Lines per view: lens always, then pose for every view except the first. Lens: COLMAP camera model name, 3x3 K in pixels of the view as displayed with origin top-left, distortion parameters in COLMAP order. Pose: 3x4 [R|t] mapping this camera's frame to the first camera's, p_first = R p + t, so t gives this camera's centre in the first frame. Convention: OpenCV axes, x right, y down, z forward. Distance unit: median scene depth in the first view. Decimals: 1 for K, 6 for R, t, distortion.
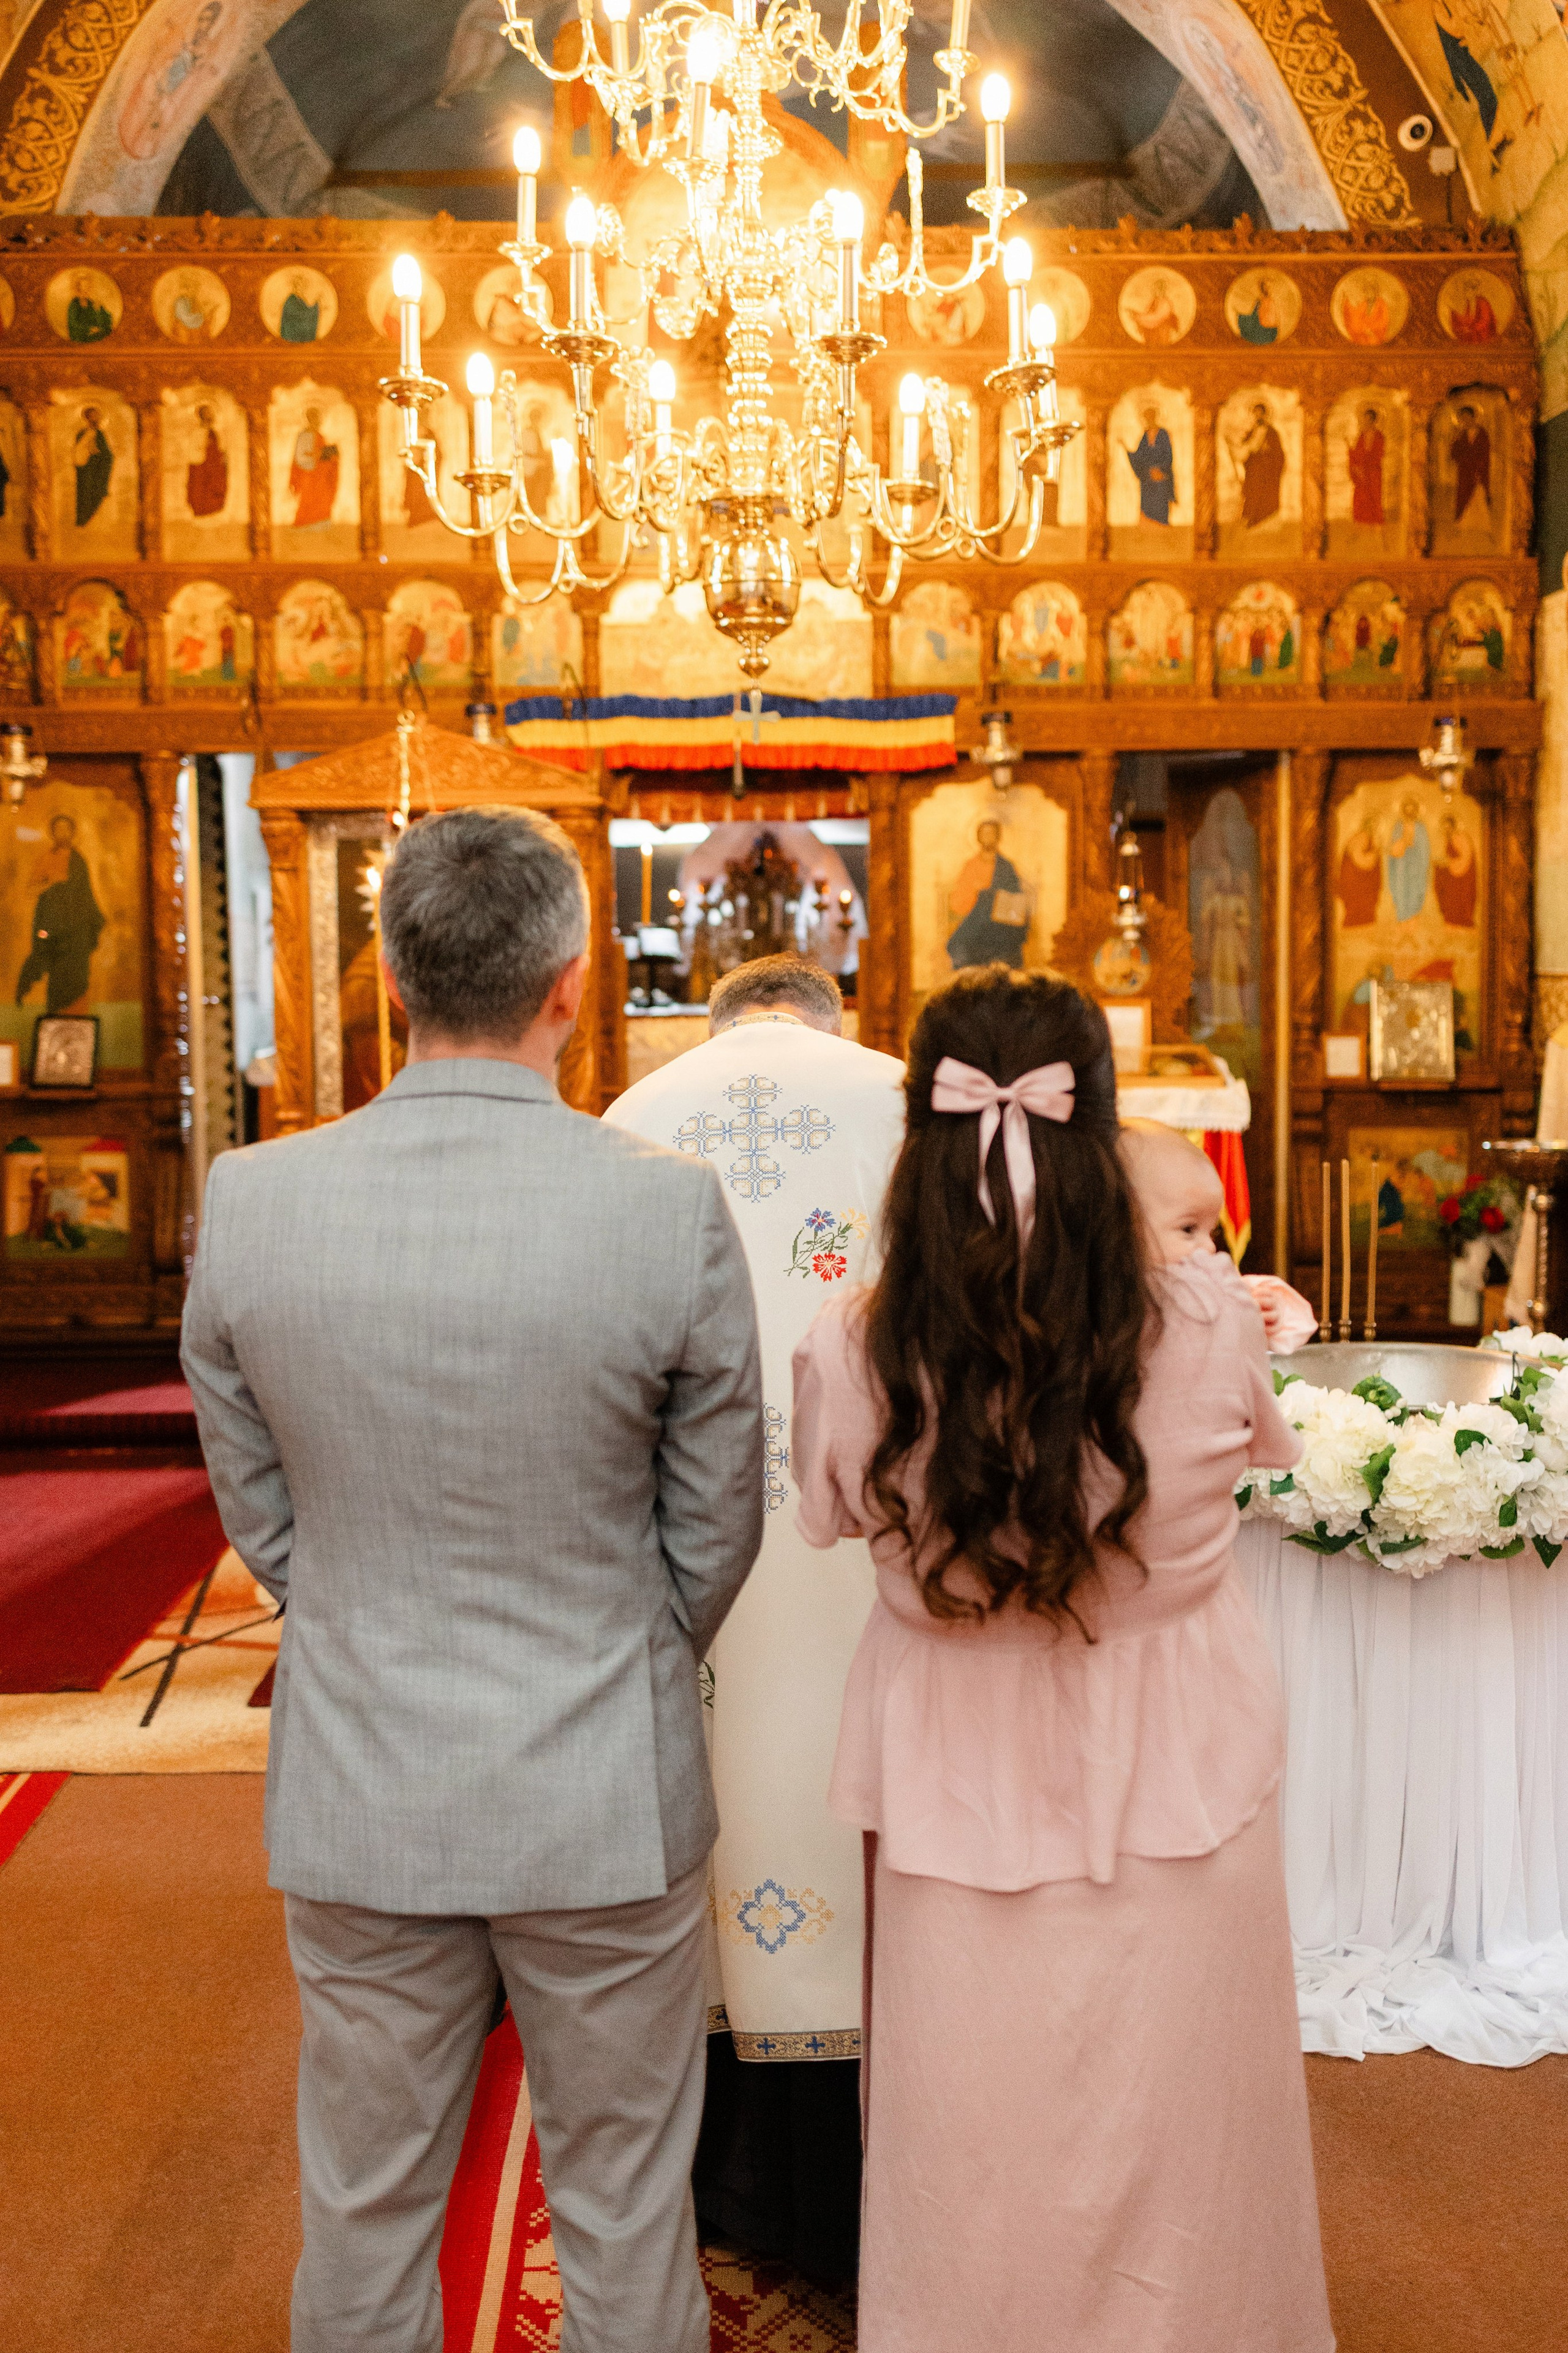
lens RADIAL K [[2234.4, 0, 784.0], [0, 2234.4, 1176.5], [0, 0, 1]] dist [-0.012023, -0.001791]
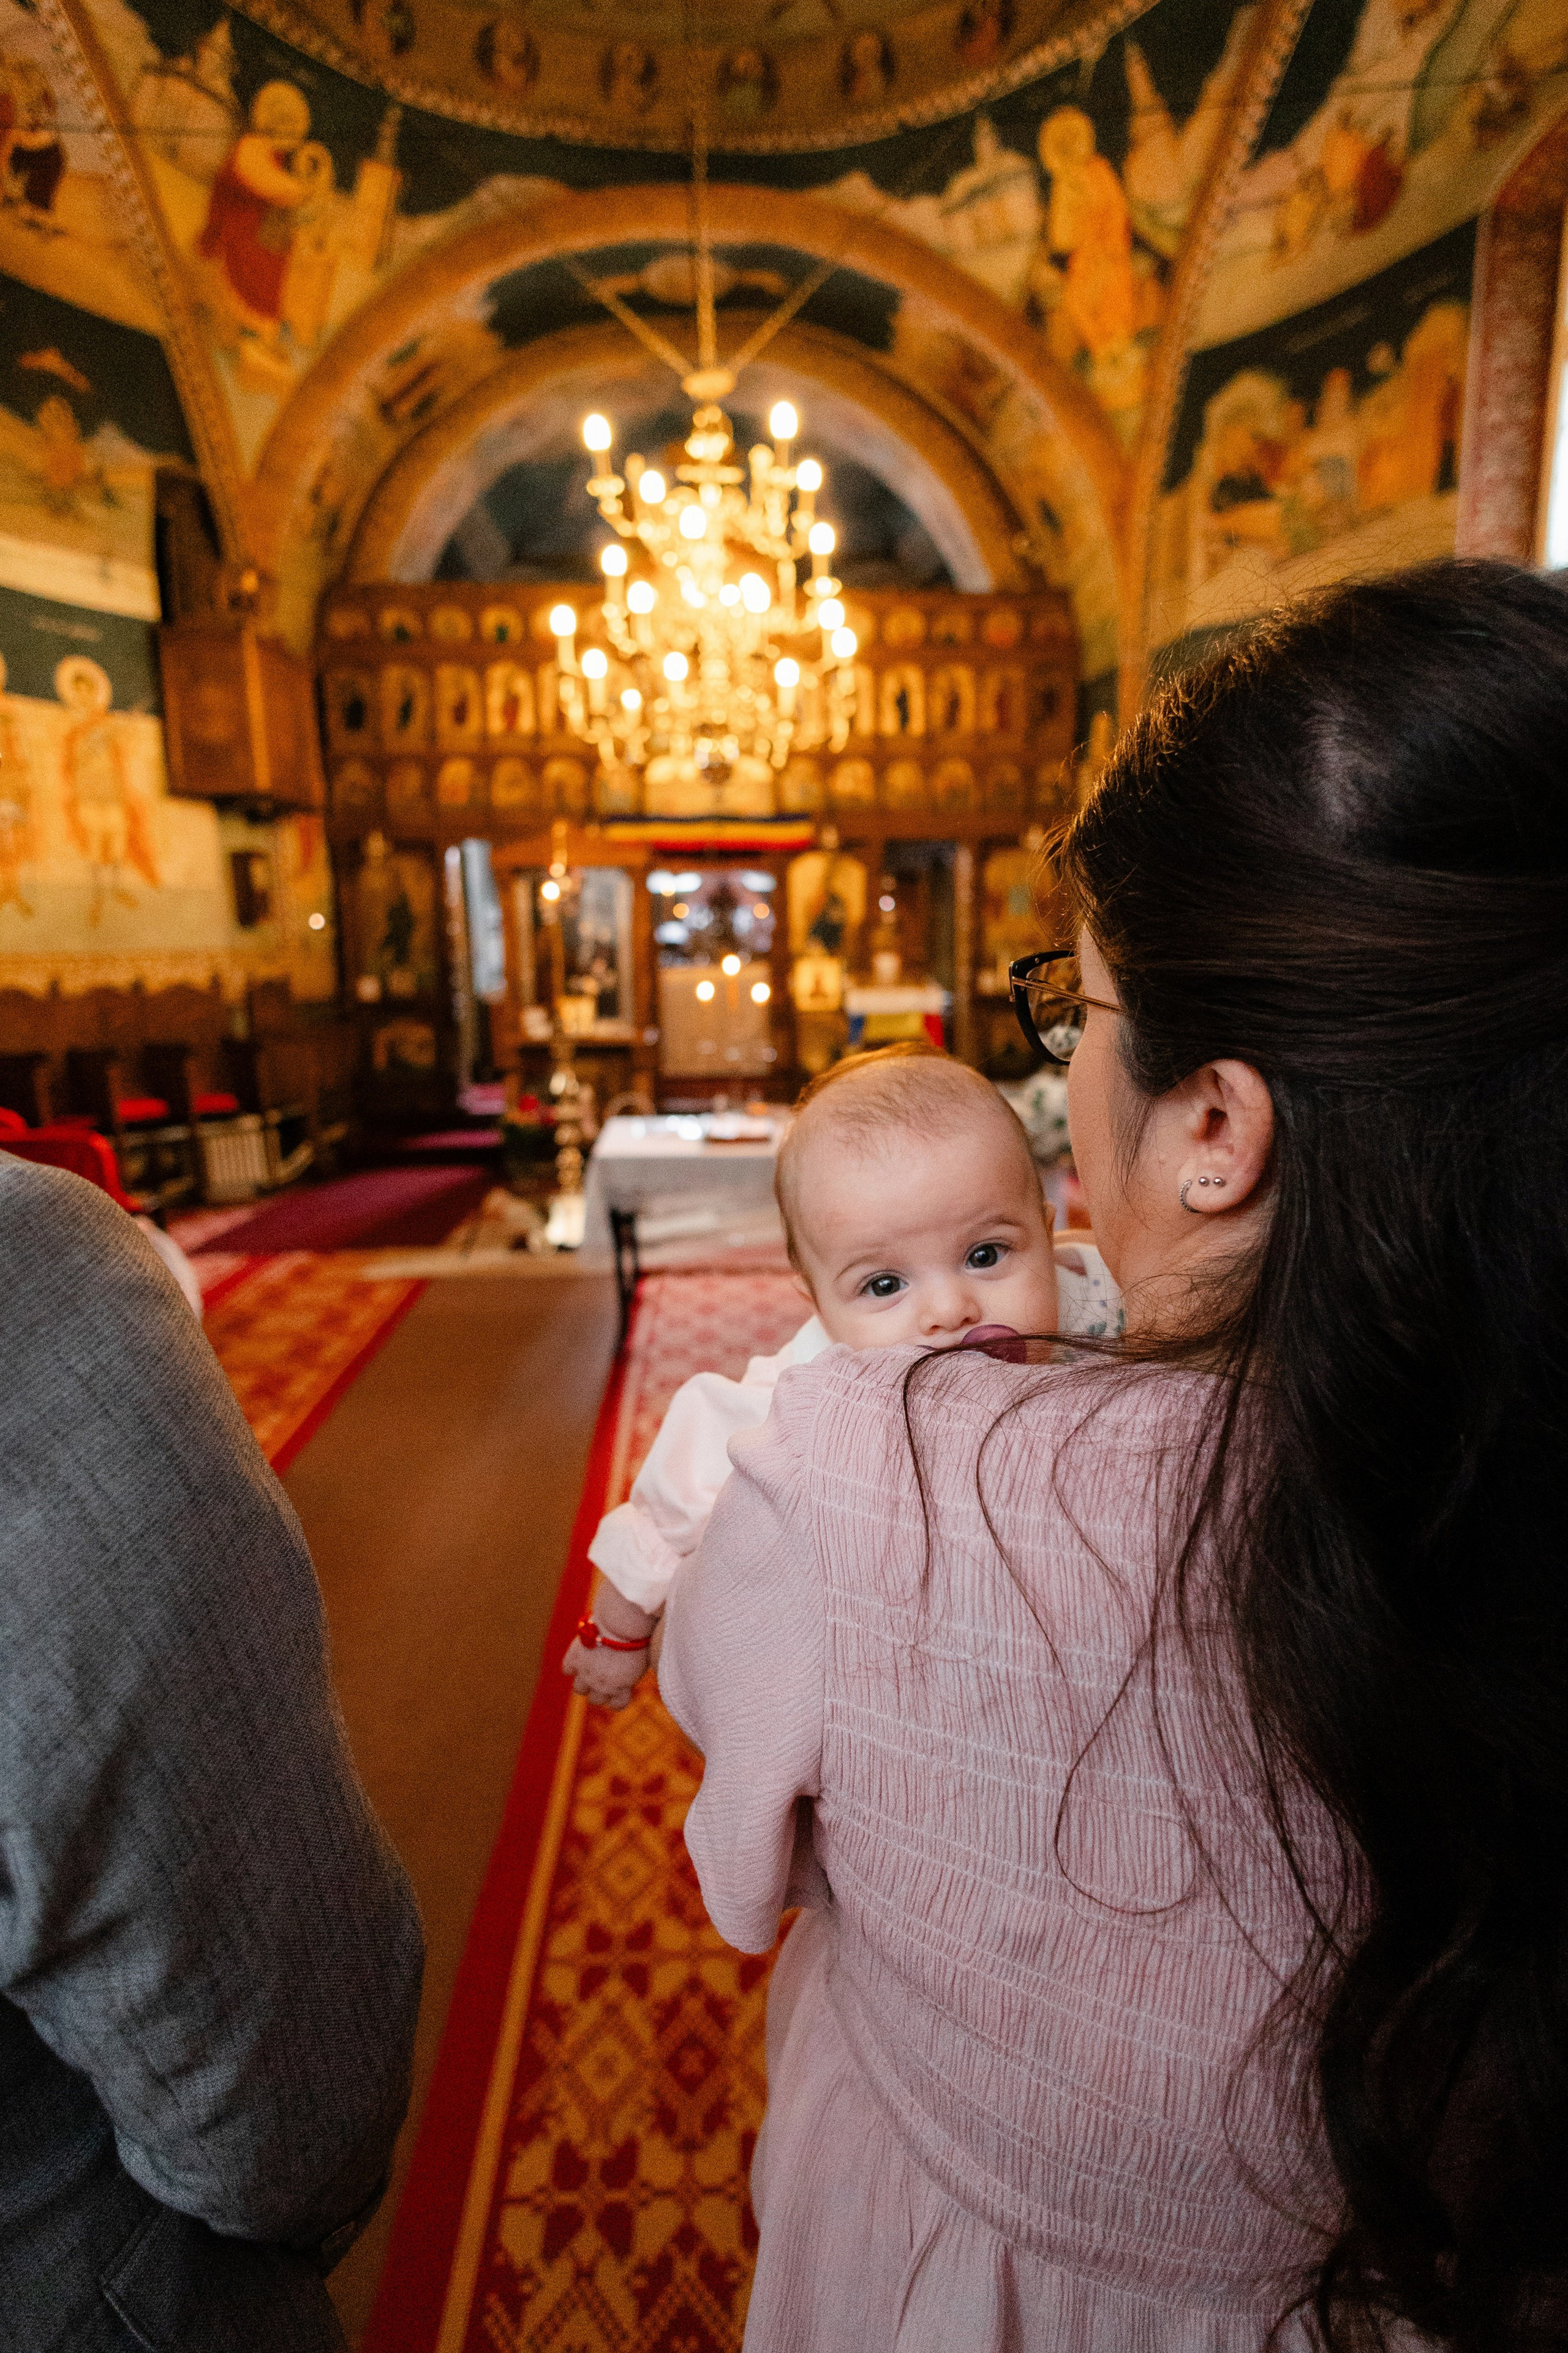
lens RADIAL K [[1143.6, 0, 773.8], [0, 1143.6, 1156.0], [0, 0, 1]] dist [-0.002775, -0.008043]
pose [[0.999413, -0.010808, 0.032505, 0.000843], [0.008392, 0.997256, 0.073558, 0.034334], [-0.033211, -0.073242, 0.996761, -0.128807]]
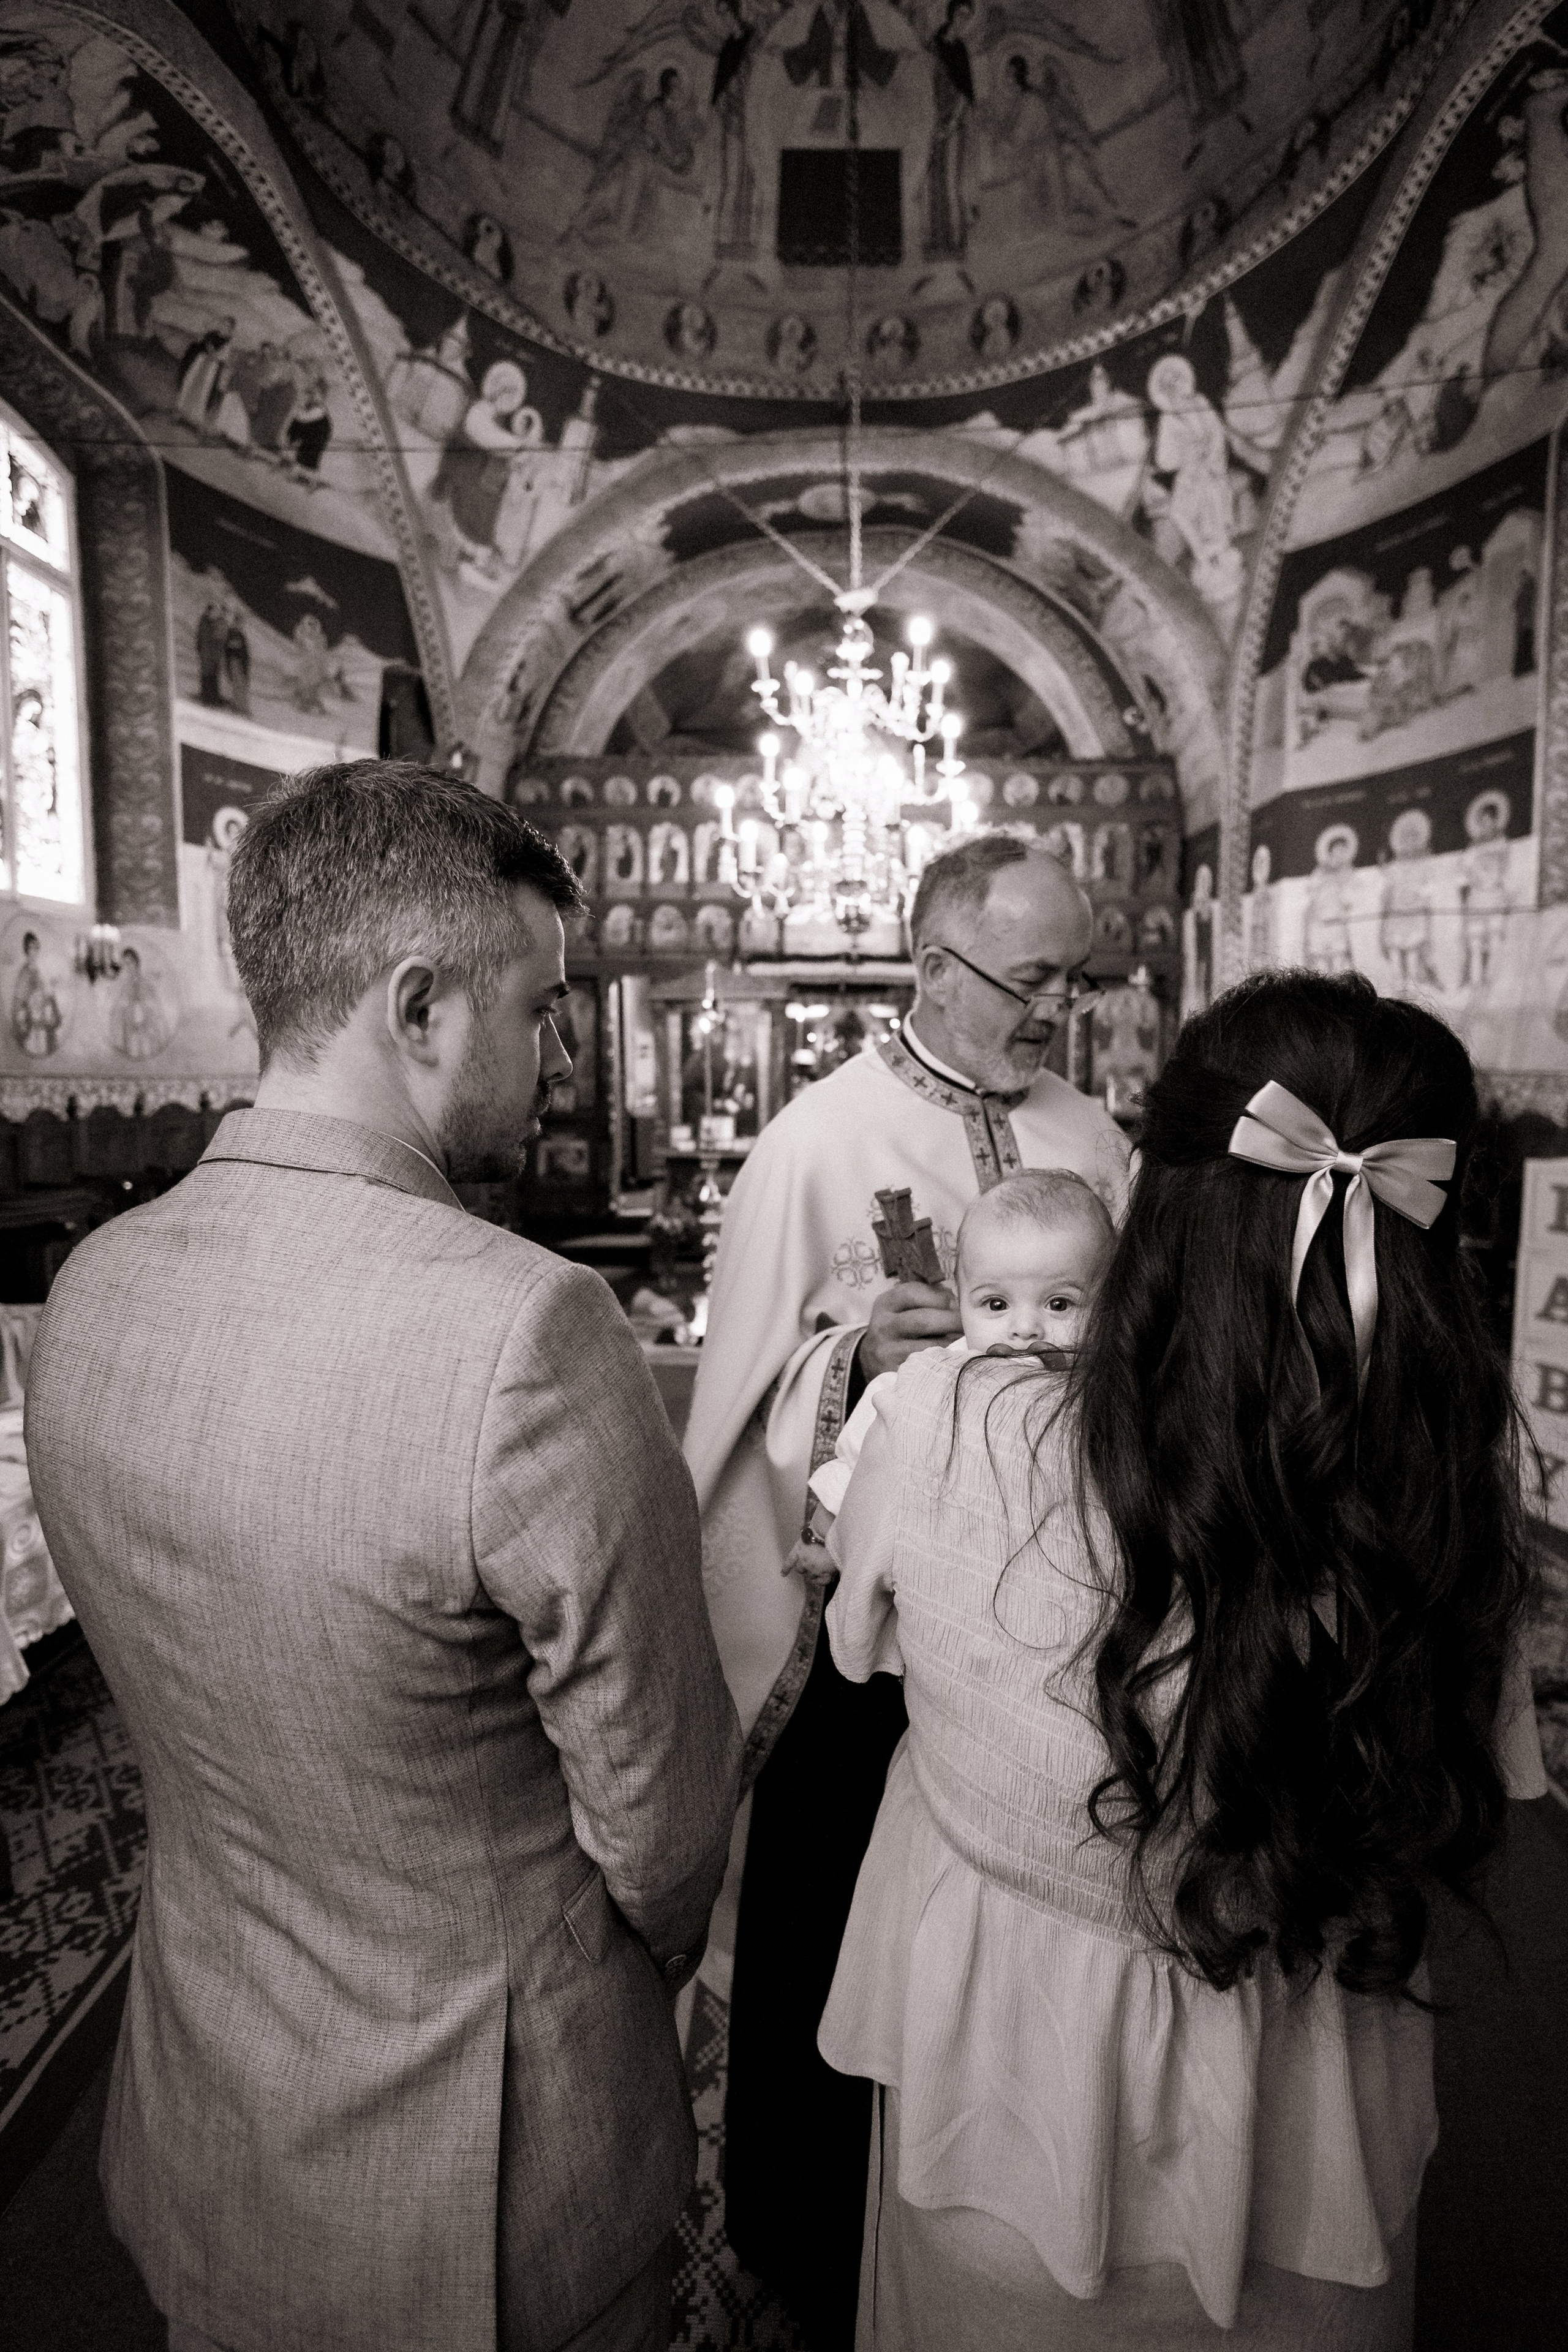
lens RADIAL K [[1108.7, 0, 793.8], [0, 1108.7, 1174.0], [0, 0, 1]] dist [-0.000005, -0.000279]
pose [[0.998726, 0.012165, -0.048977, -0.011995], [-0.012509, 0.999899, -0.006715, 0.030732], [0.048890, 0.007319, 0.998777, -0.191915]]
